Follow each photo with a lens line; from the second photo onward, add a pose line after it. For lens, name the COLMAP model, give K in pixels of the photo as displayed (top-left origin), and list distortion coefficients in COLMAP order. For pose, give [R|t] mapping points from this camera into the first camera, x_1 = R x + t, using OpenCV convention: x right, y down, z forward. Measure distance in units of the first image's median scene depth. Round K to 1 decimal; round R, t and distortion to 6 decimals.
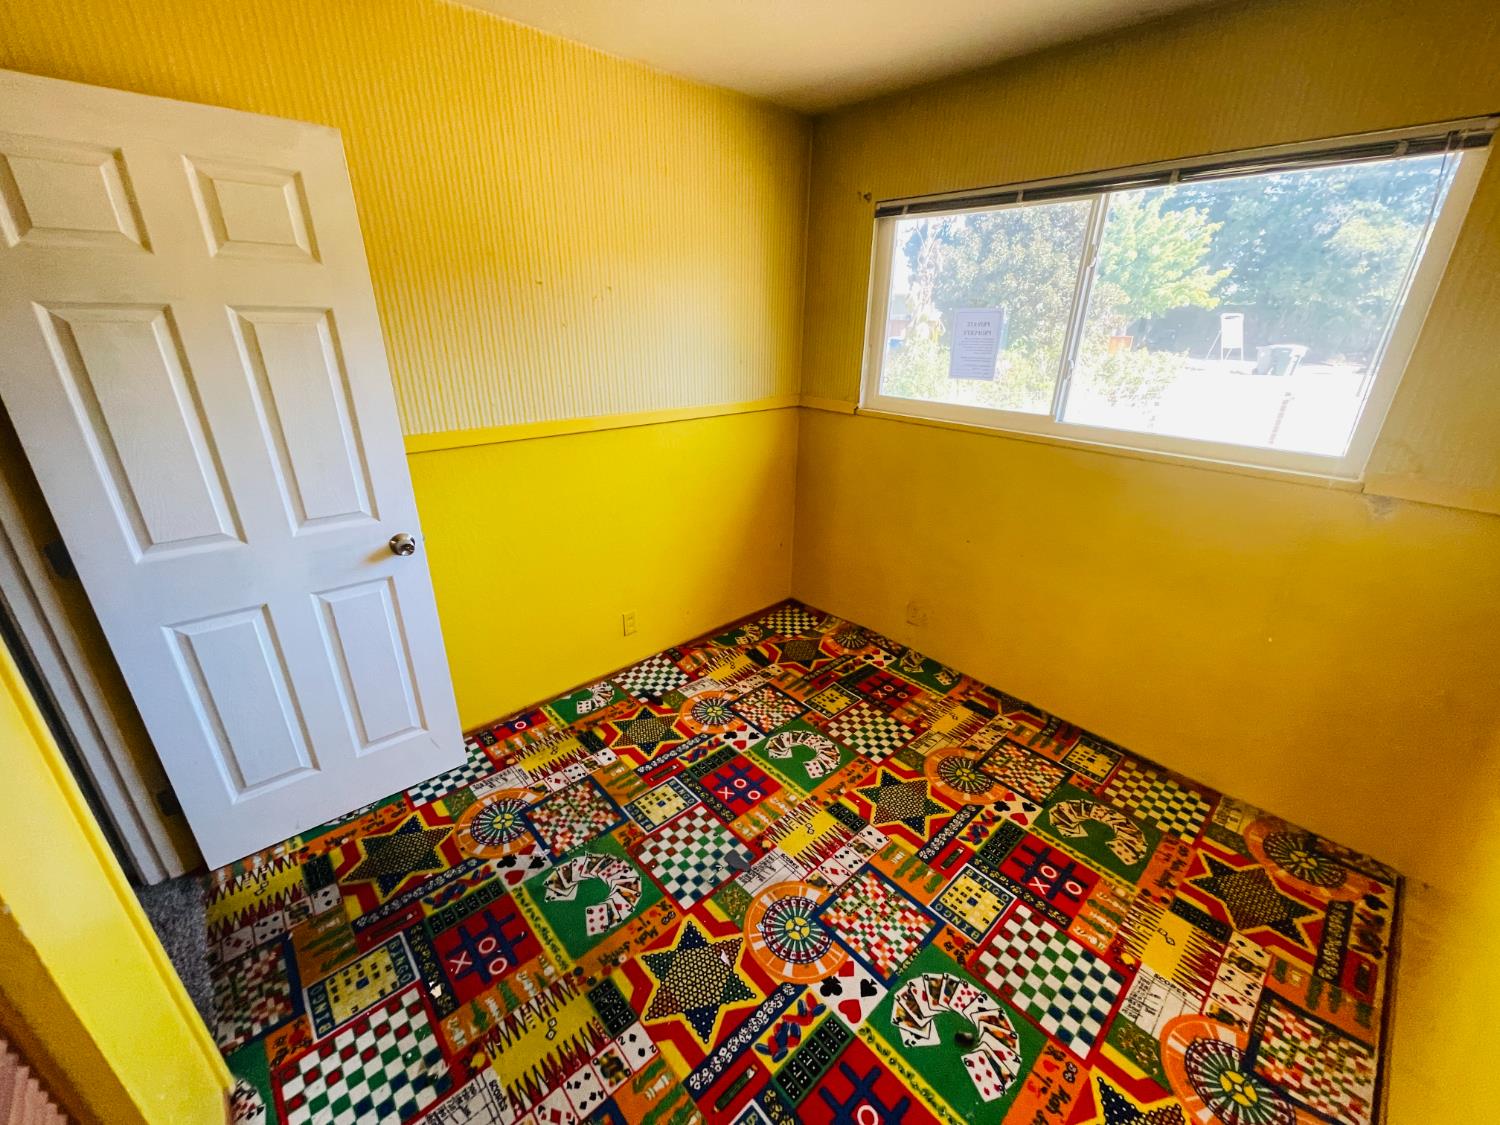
lens RADIAL K [[603.9, 0, 751.0], [0, 603.9, 559.1], [0, 0, 1]] dist [0.000192, 0.000685]
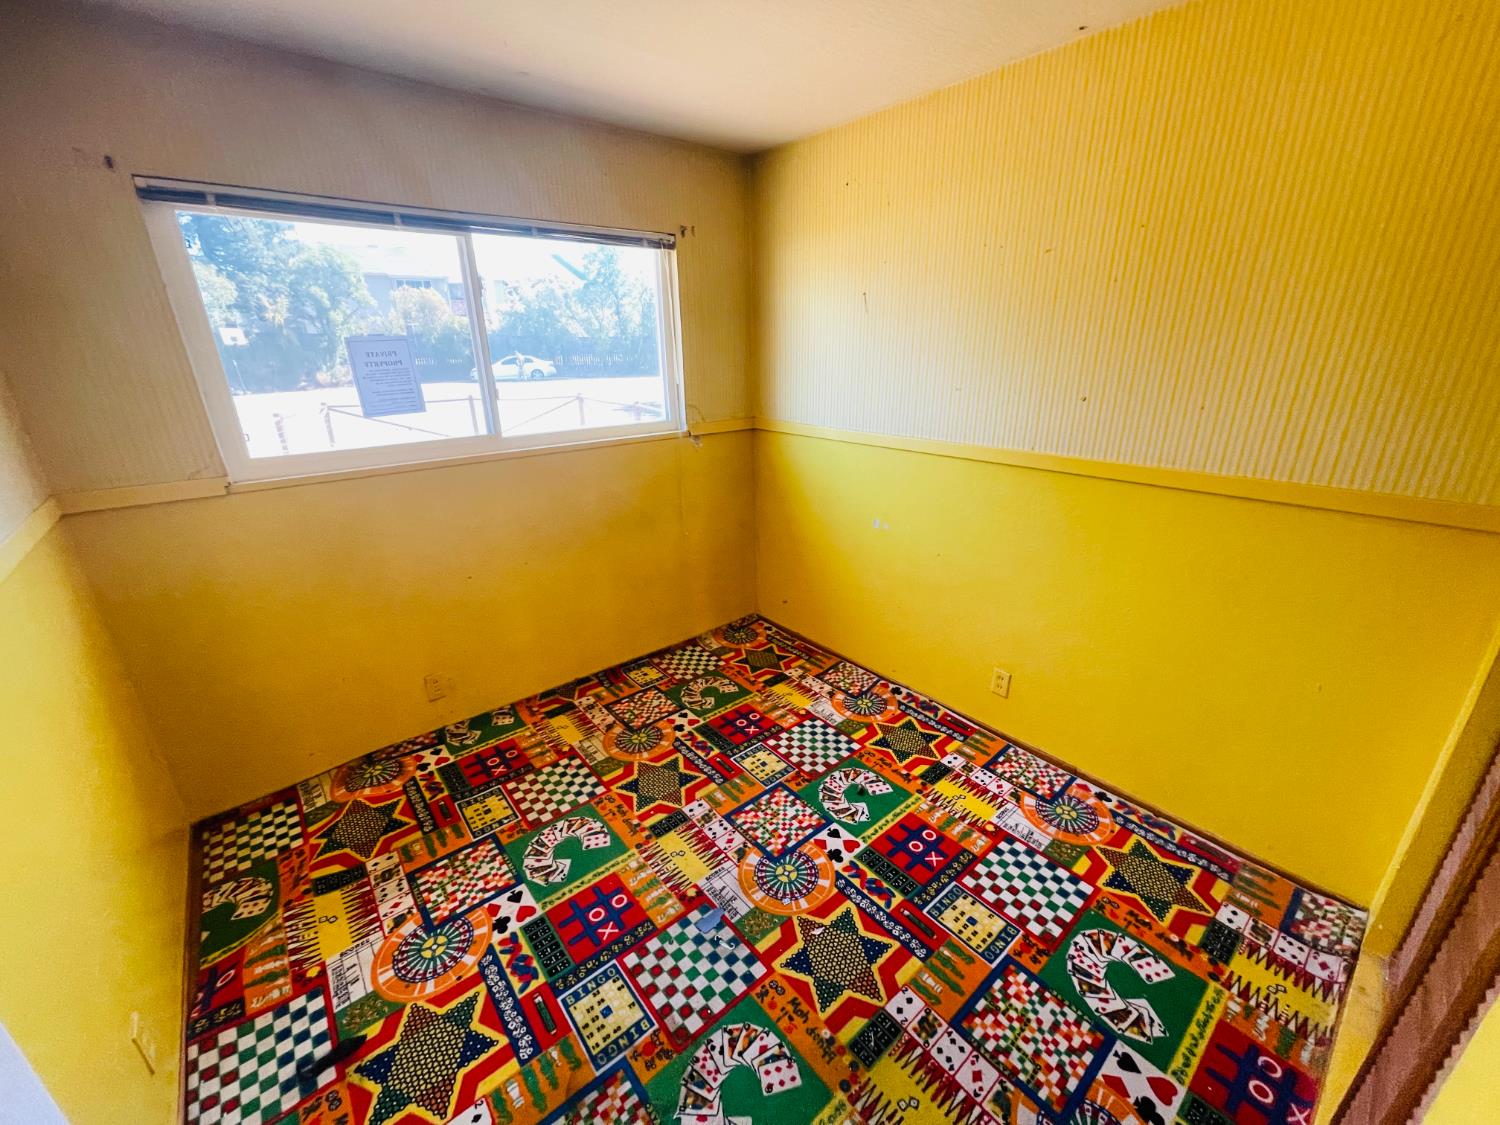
lens RADIAL K [[603.9, 0, 751.0], [0, 603.9, 559.1], [0, 0, 1]] dist [0.000192, 0.000685]
pose [[0.052542, -0.356773, 0.932712, -0.701231], [0.391260, 0.866684, 0.309476, -0.250487], [-0.918779, 0.348672, 0.185128, 0.585762]]
